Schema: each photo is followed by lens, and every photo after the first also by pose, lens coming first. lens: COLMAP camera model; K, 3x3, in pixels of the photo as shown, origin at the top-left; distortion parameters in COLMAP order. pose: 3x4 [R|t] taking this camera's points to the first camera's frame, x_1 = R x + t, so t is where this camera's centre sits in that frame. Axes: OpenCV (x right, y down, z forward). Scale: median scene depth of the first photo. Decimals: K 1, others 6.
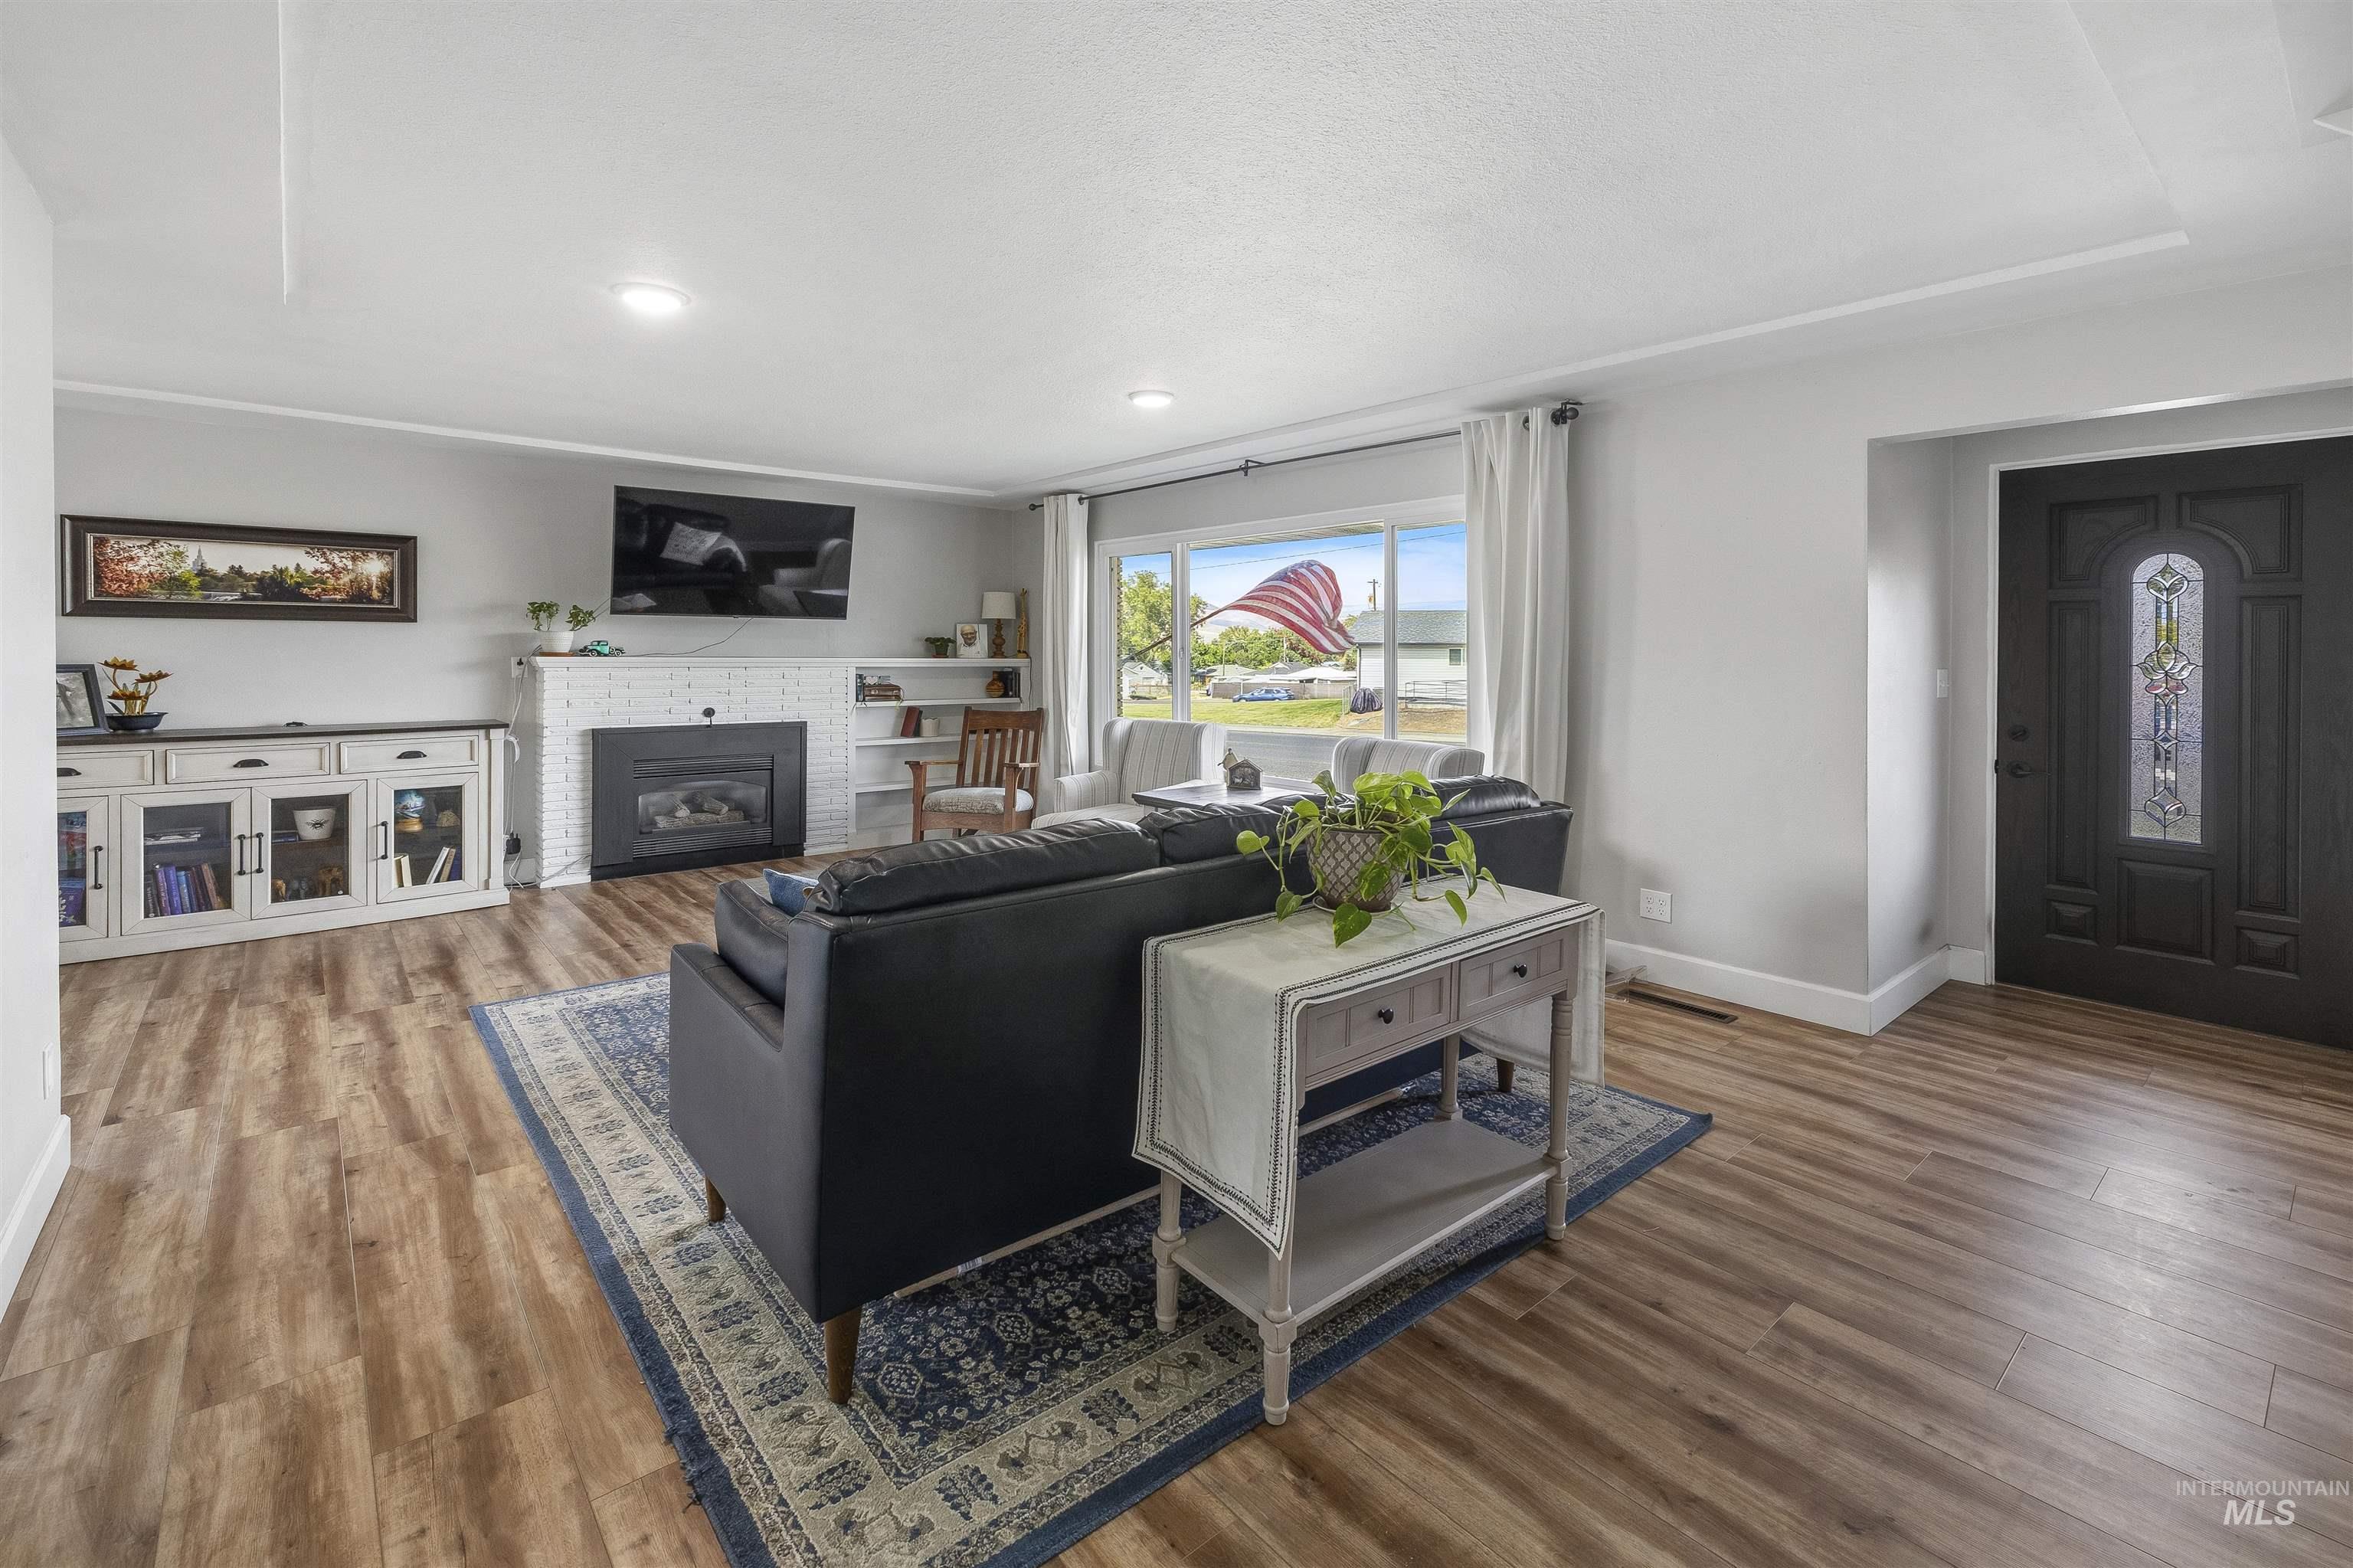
lens RADIAL K [[1088.4, 0, 1139.3], [0, 1088.4, 669.7], [0, 0, 1]] dist [0.000536, 0.000162]
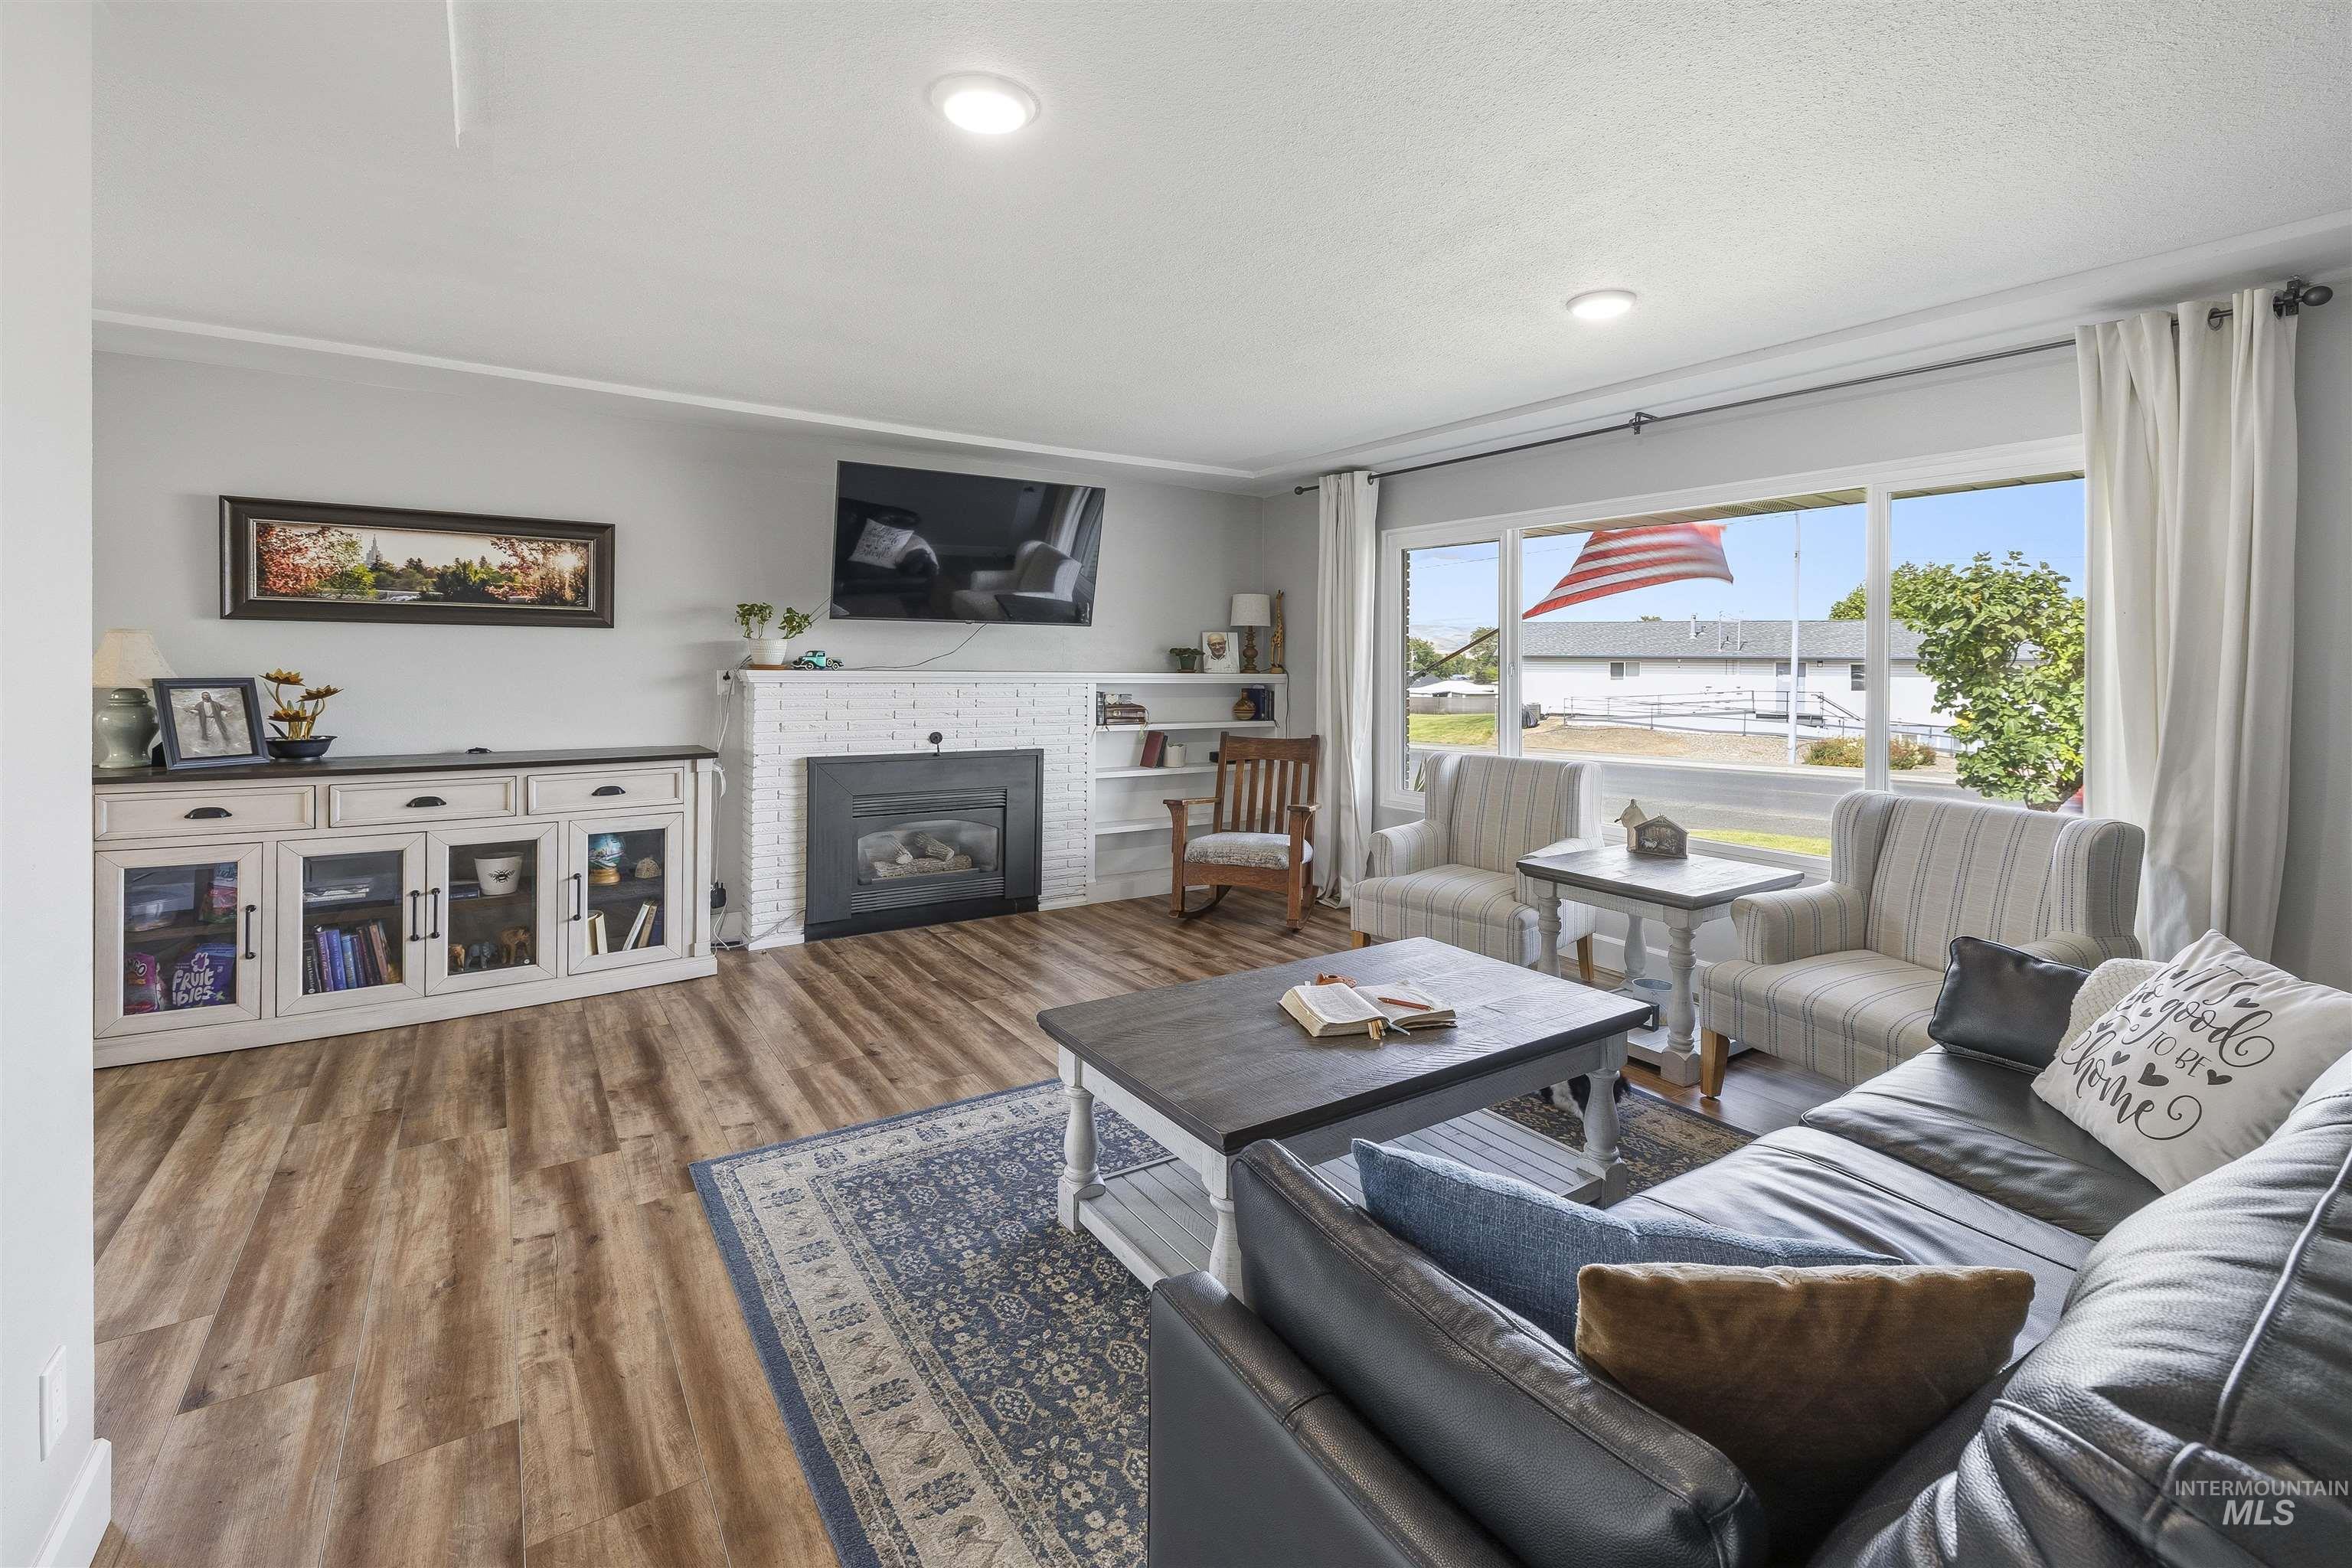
lens RADIAL K [[1027.9, 0, 1083.3], [0, 1027.9, 677.0], [0, 0, 1]] dist [-0.000476, 0.000323]
pose [[0.990349, 0.006786, -0.138432, -0.214051], [-0.007117, 0.999973, -0.001898, -0.007696], [0.138415, 0.002865, 0.990370, 0.292225]]
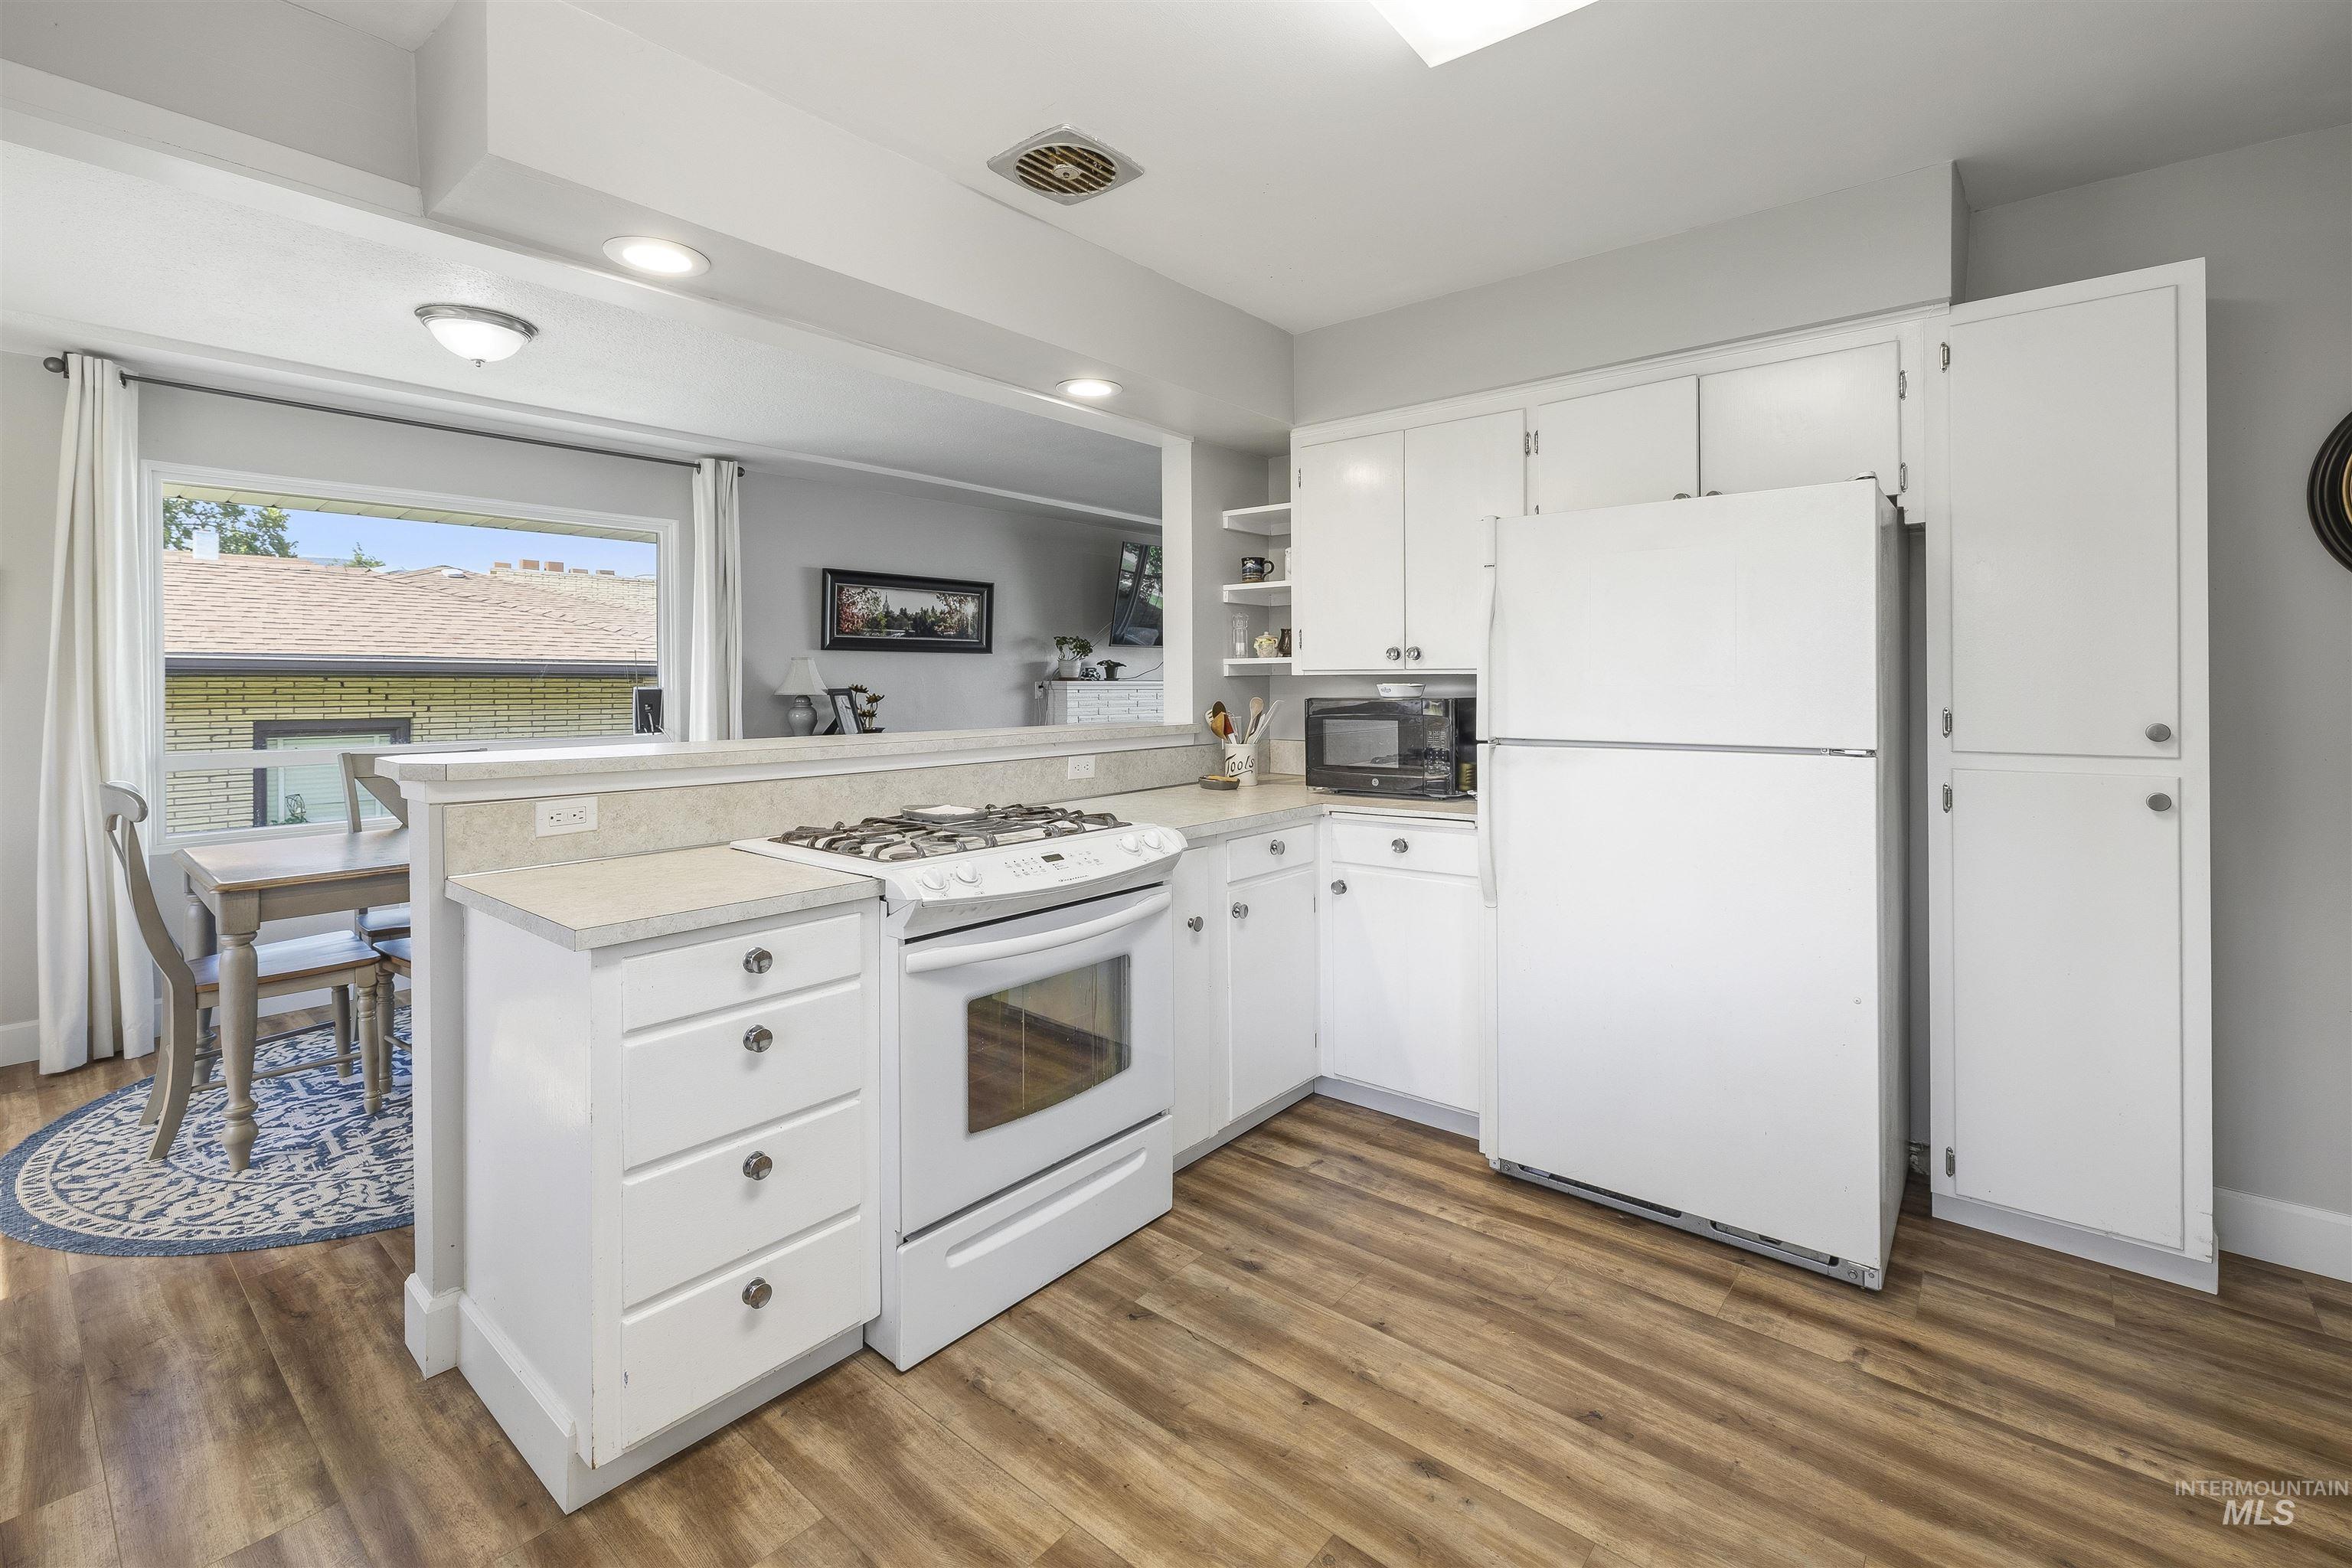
lens RADIAL K [[1168.6, 0, 1023.2], [0, 1168.6, 689.3], [0, 0, 1]] dist [0.000730, -0.000463]
pose [[0.987182, -0.013069, 0.159060, -0.893099], [0.015076, 0.999821, -0.011414, 0.012383], [-0.158883, 0.013665, 0.987203, -0.311104]]
